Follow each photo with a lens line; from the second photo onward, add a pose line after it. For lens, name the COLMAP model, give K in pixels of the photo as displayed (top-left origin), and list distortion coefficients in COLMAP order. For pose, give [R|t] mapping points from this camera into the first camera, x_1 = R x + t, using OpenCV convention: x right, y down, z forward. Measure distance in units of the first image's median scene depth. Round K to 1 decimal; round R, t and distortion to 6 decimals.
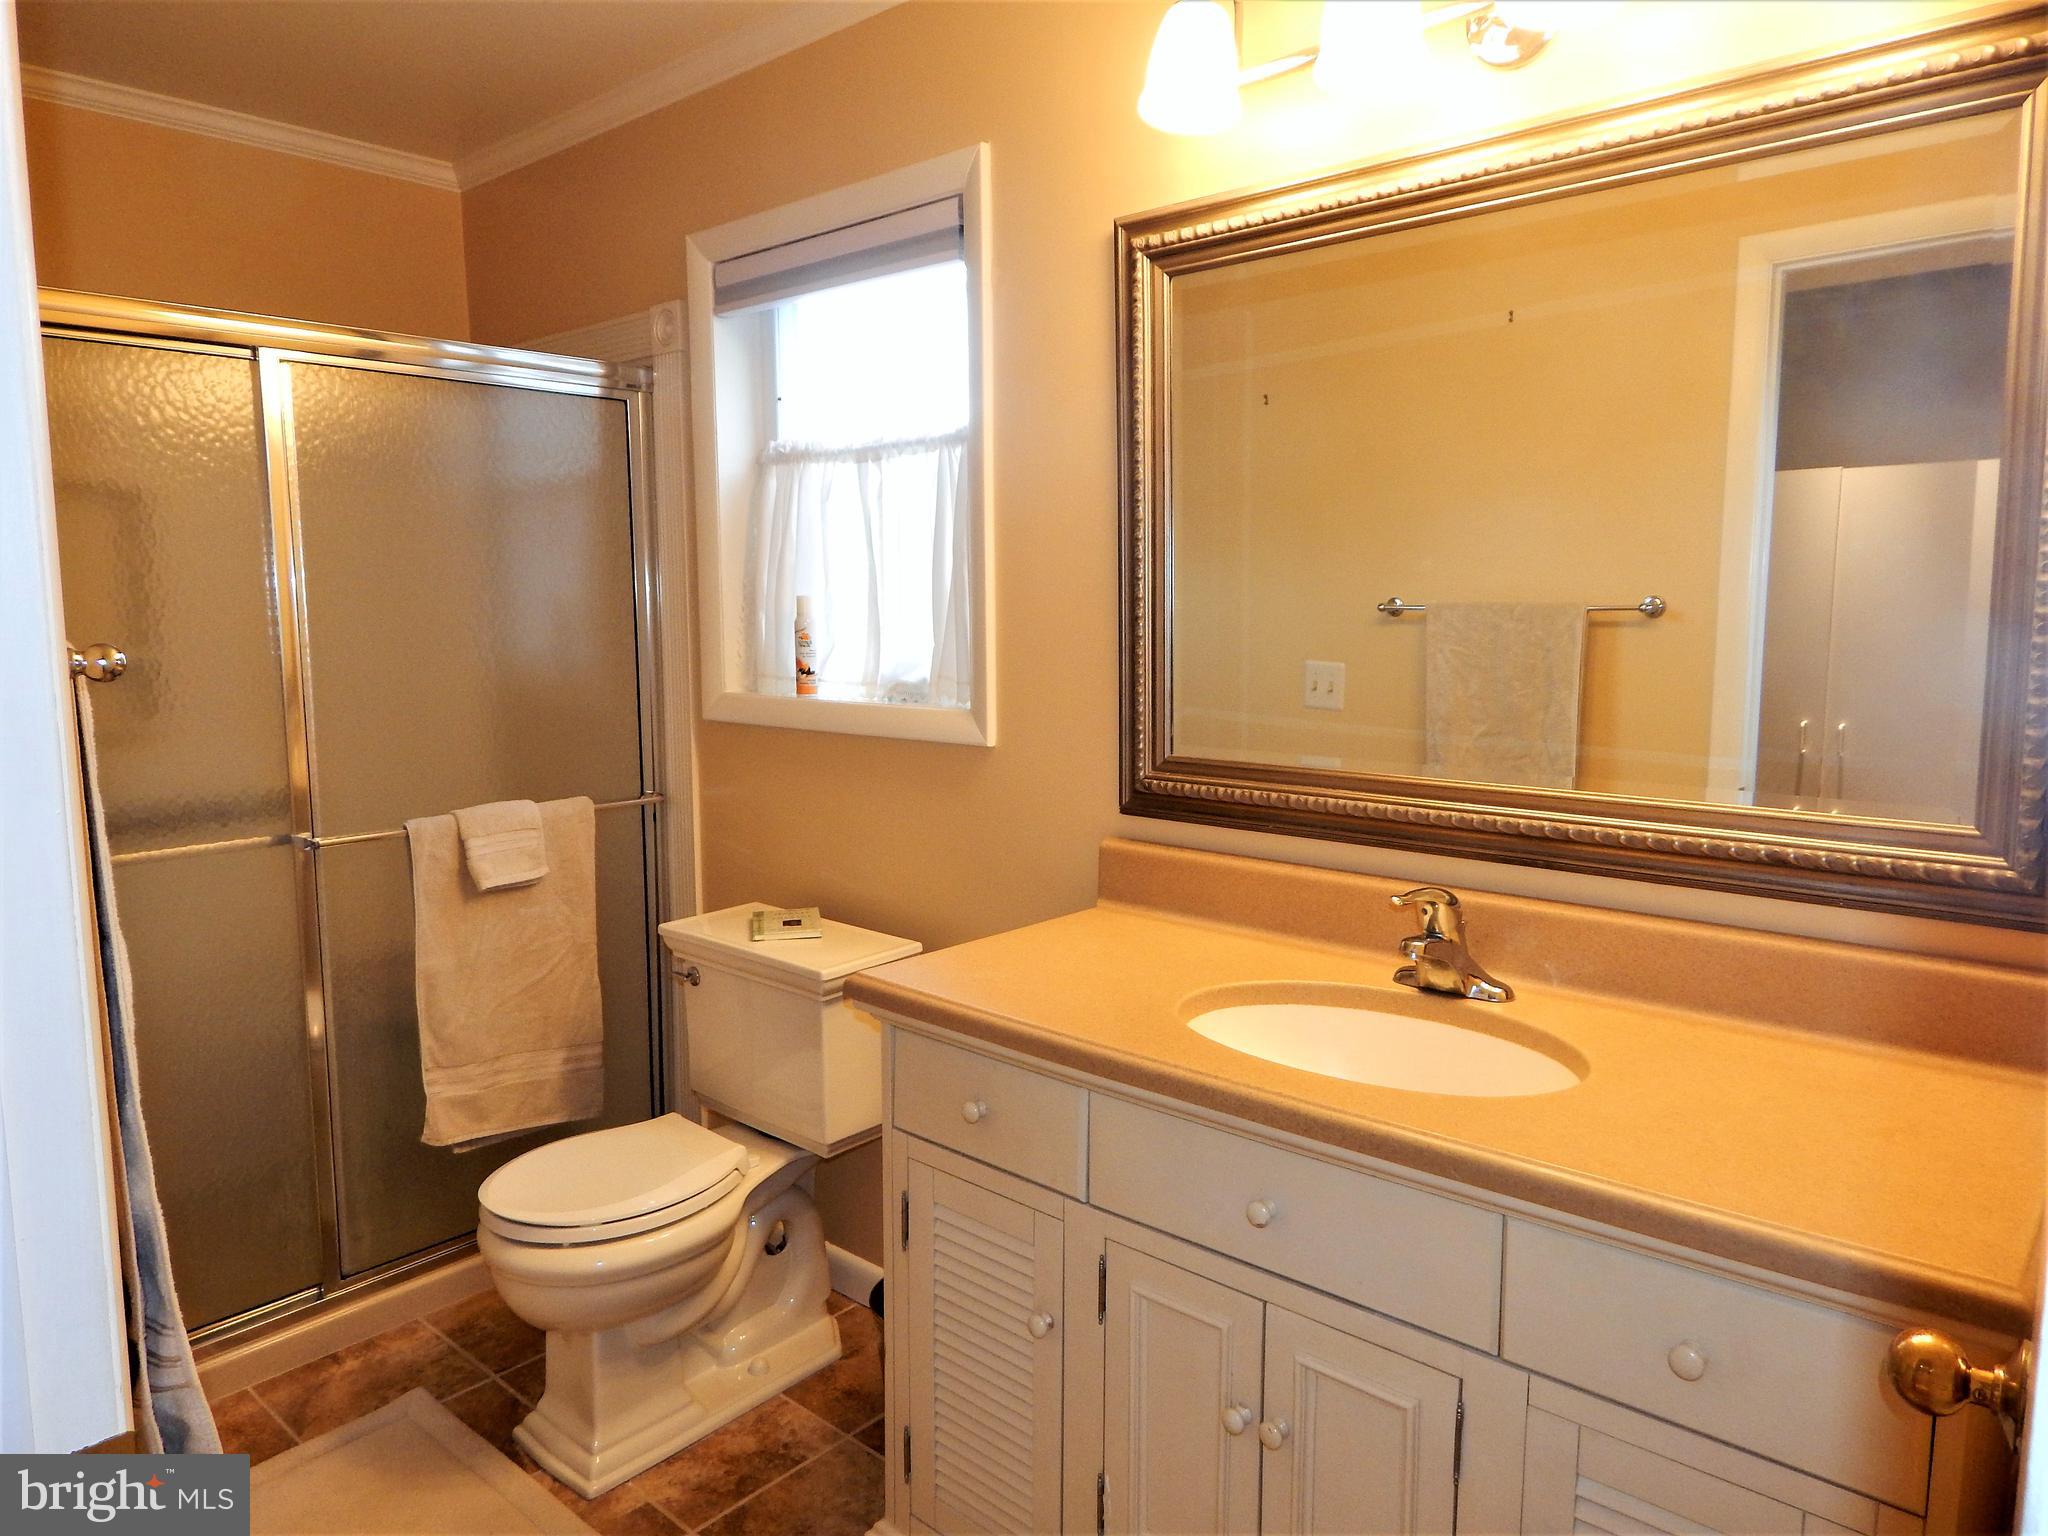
lens RADIAL K [[1361.1, 0, 1026.3], [0, 1361.1, 760.4], [0, 0, 1]] dist [0.012915, -0.008654]
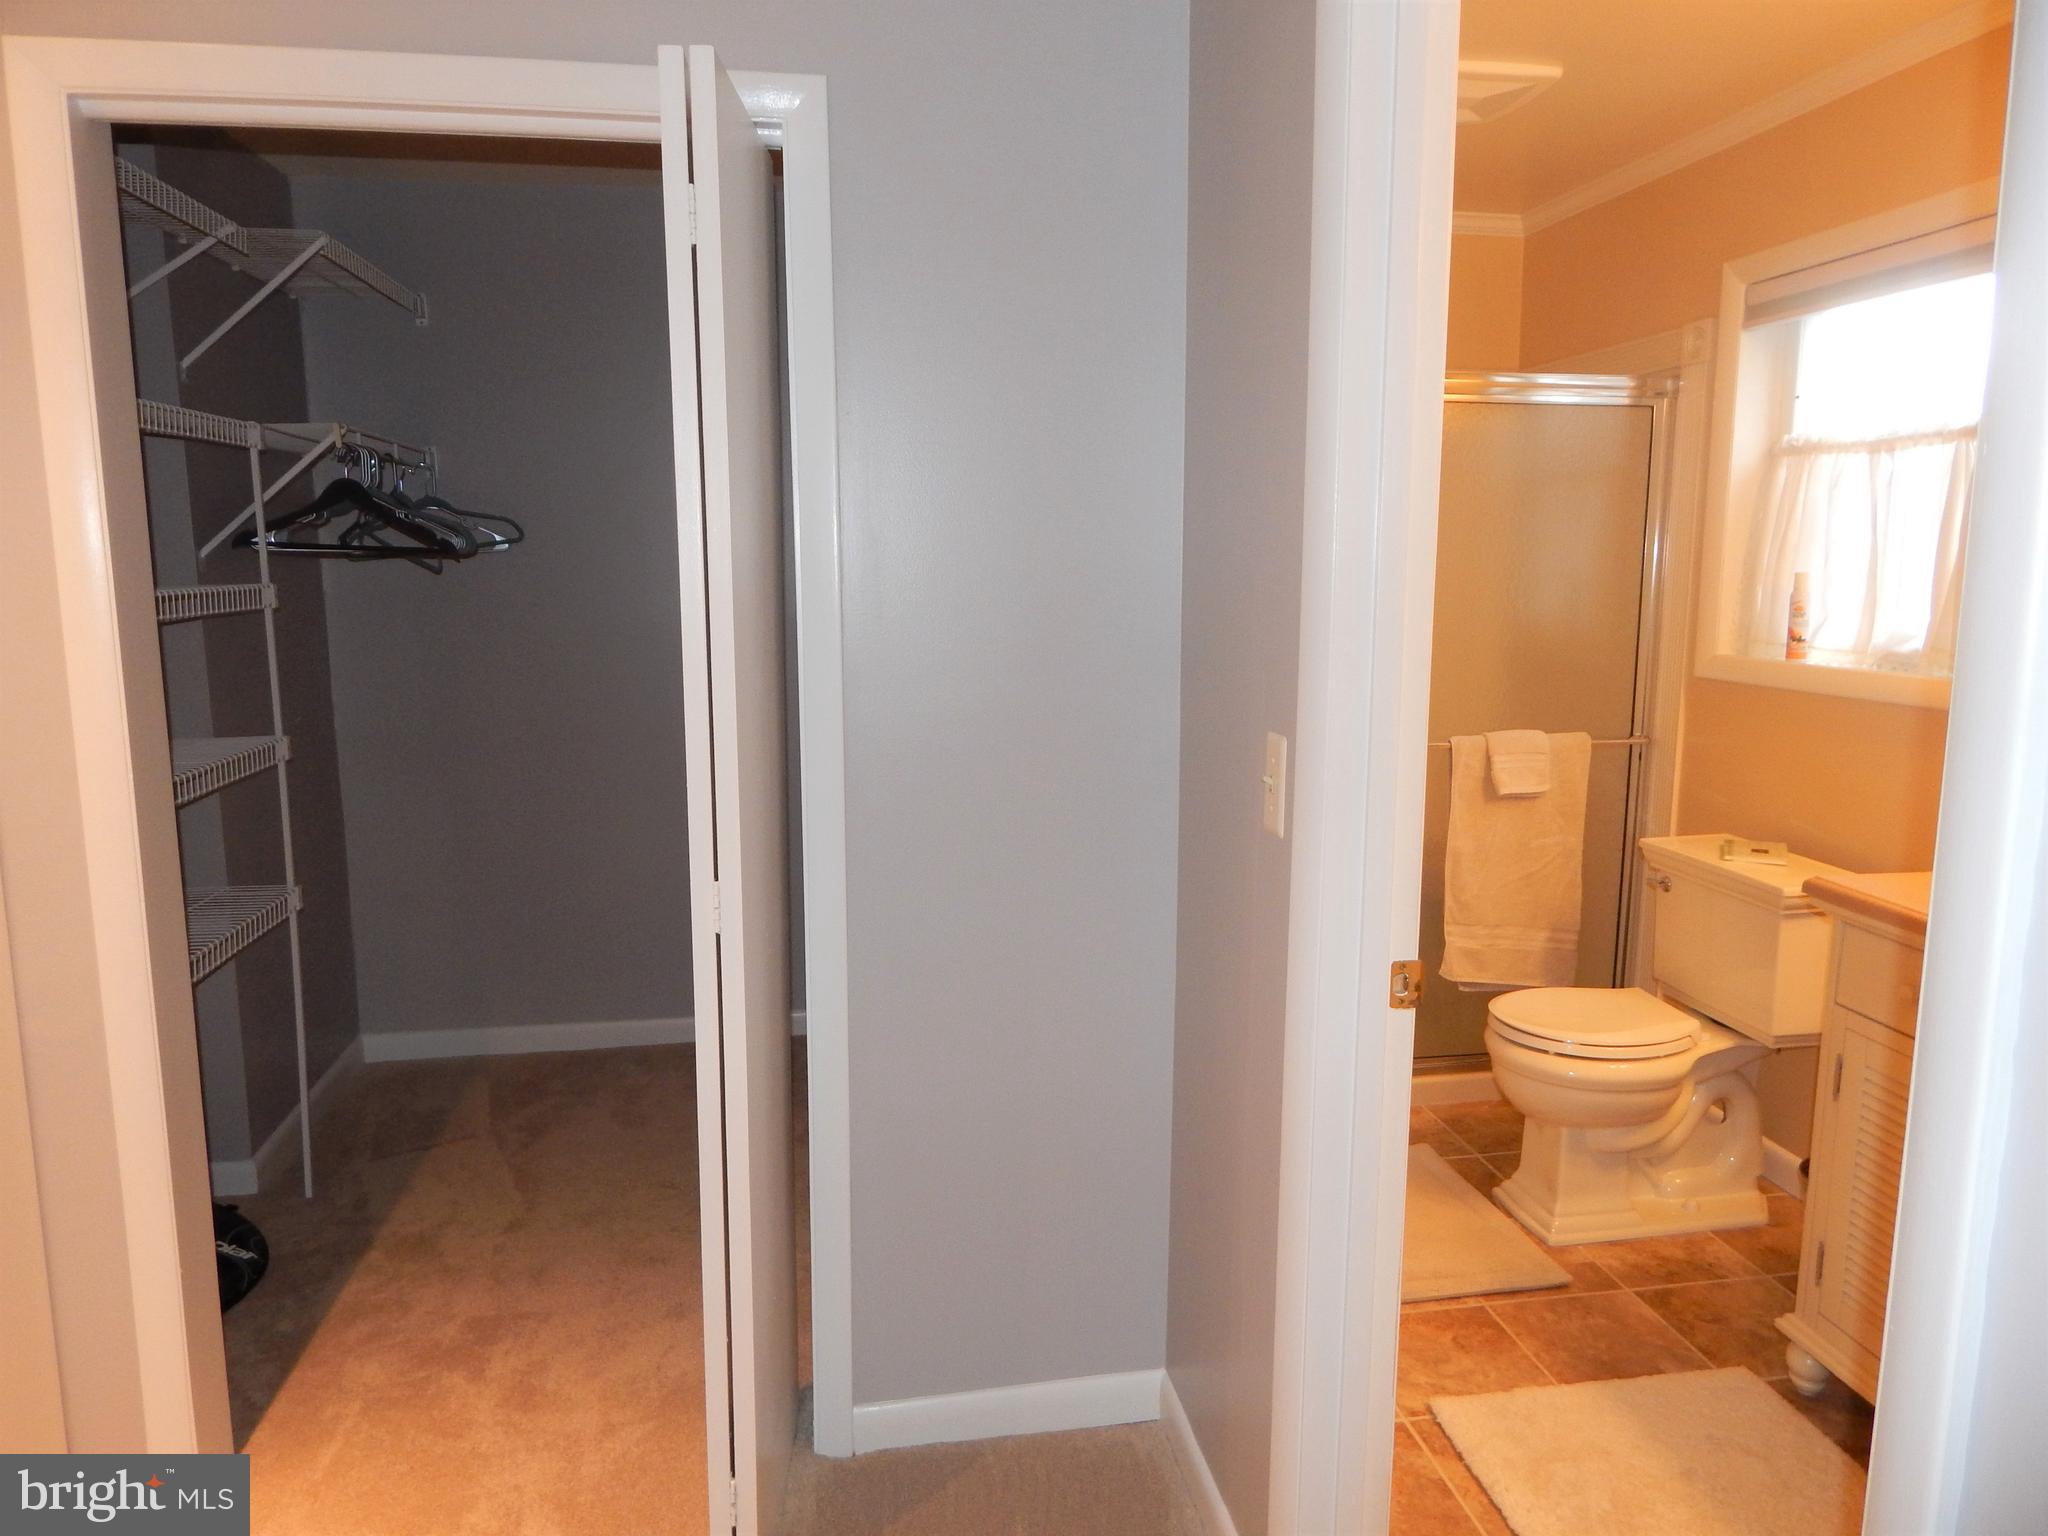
lens RADIAL K [[1361.1, 0, 1035.7], [0, 1361.1, 760.9], [0, 0, 1]] dist [0.012915, -0.008654]
pose [[0.784414, 0.096630, -0.612665, 0.051851], [-0.077539, 0.995318, 0.057706, 0.021091], [0.615372, 0.002240, 0.788233, -0.313620]]
